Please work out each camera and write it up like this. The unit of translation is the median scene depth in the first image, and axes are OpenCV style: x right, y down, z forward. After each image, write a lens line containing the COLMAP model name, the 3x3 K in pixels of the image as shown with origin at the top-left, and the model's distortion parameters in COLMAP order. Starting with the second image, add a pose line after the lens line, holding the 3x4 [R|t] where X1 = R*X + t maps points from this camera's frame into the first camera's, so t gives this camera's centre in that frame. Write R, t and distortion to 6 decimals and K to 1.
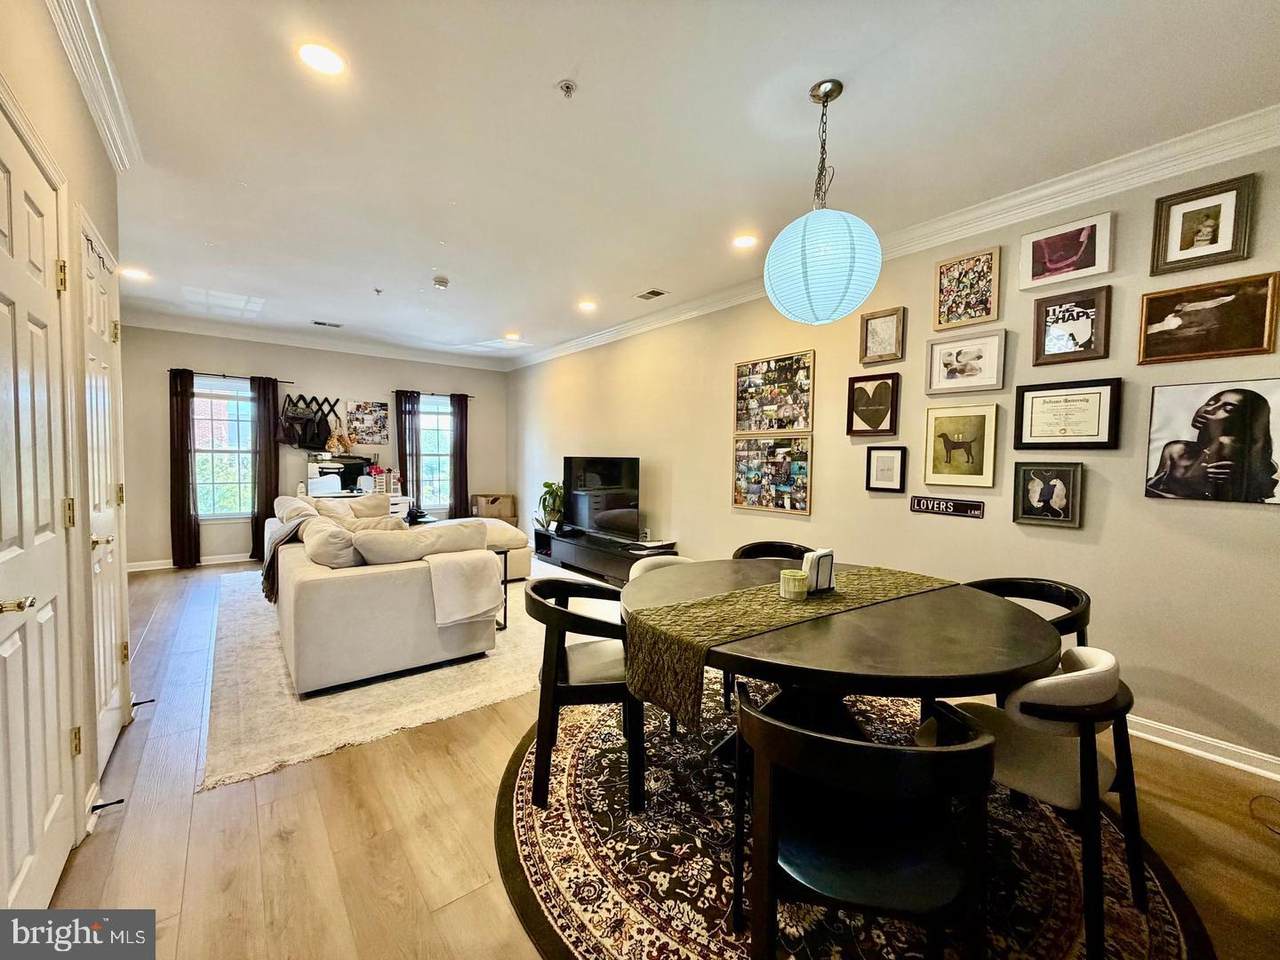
lens RADIAL K [[508.8, 0, 636.4], [0, 508.8, 483.6], [0, 0, 1]] dist [-0.000404, -0.000028]
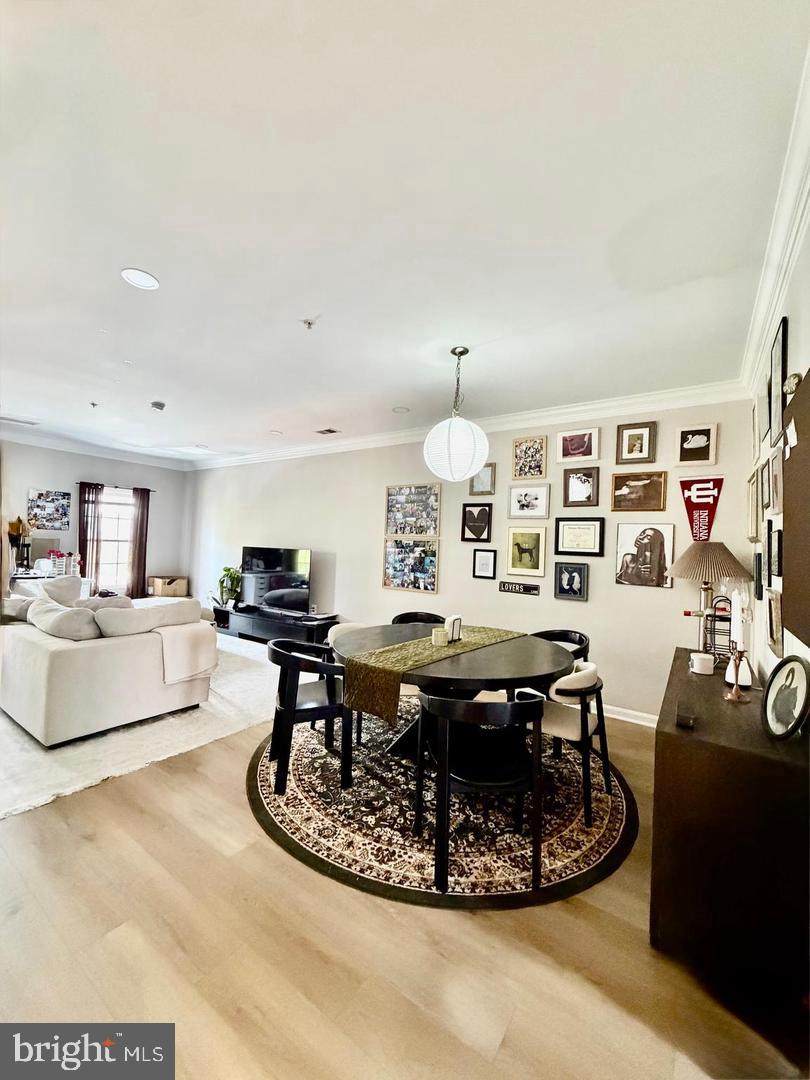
lens RADIAL K [[429.3, 0, 405.0], [0, 429.3, 540.0], [0, 0, 1]] dist [-0.000404, -0.000028]
pose [[0.956353, 0.030680, 0.290597, -0.157614], [-0.013157, 0.997985, -0.062064, -0.020848], [-0.291916, 0.055532, 0.954830, -0.232705]]
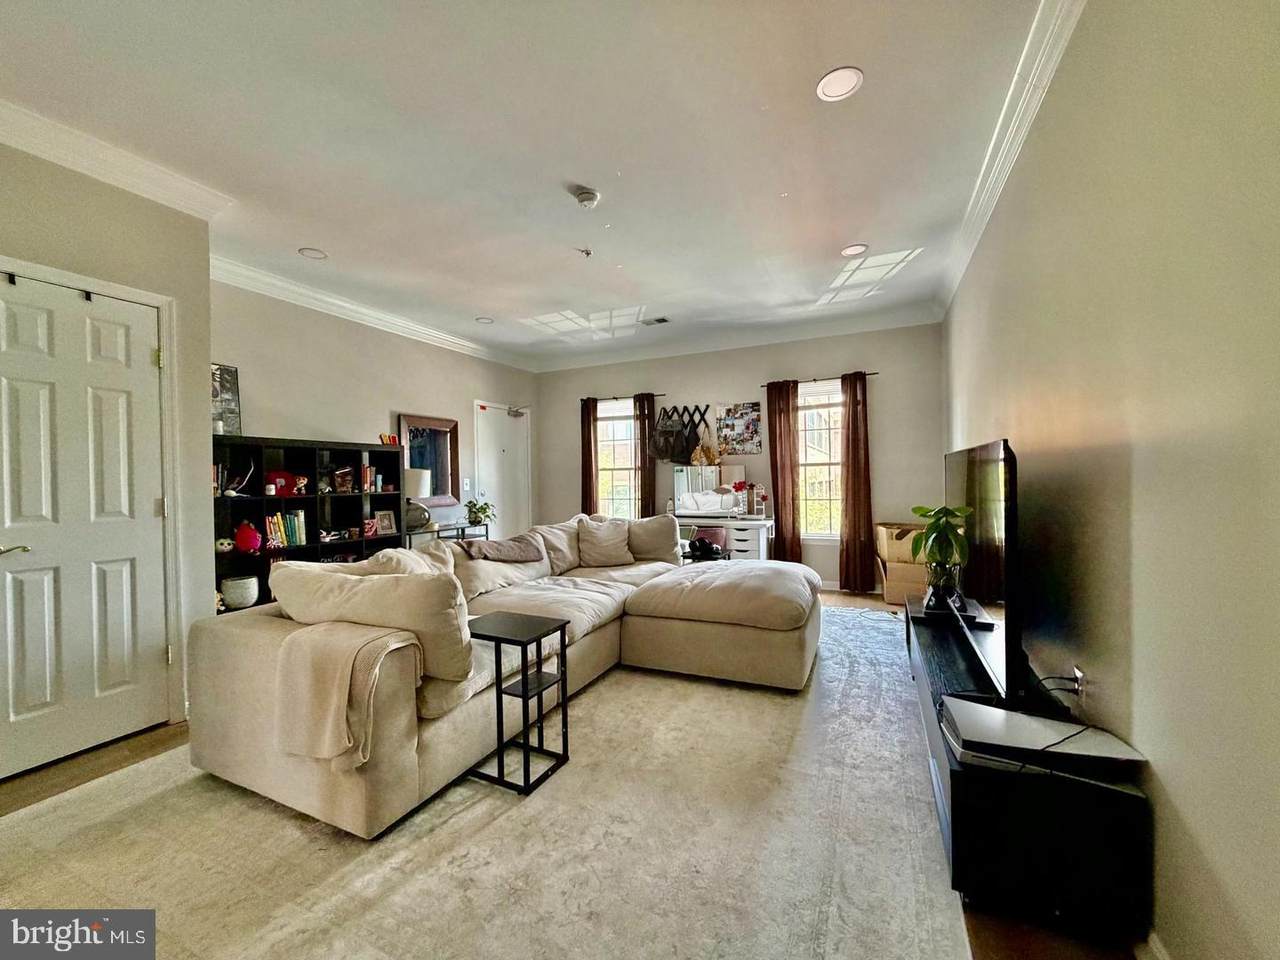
lens RADIAL K [[508.8, 0, 636.4], [0, 508.8, 483.6], [0, 0, 1]] dist [-0.000404, -0.000028]
pose [[0.450220, -0.009762, -0.892864, 0.340927], [-0.020390, 0.999567, -0.021210, -0.021571], [0.892685, 0.027755, 0.449826, 1.169688]]
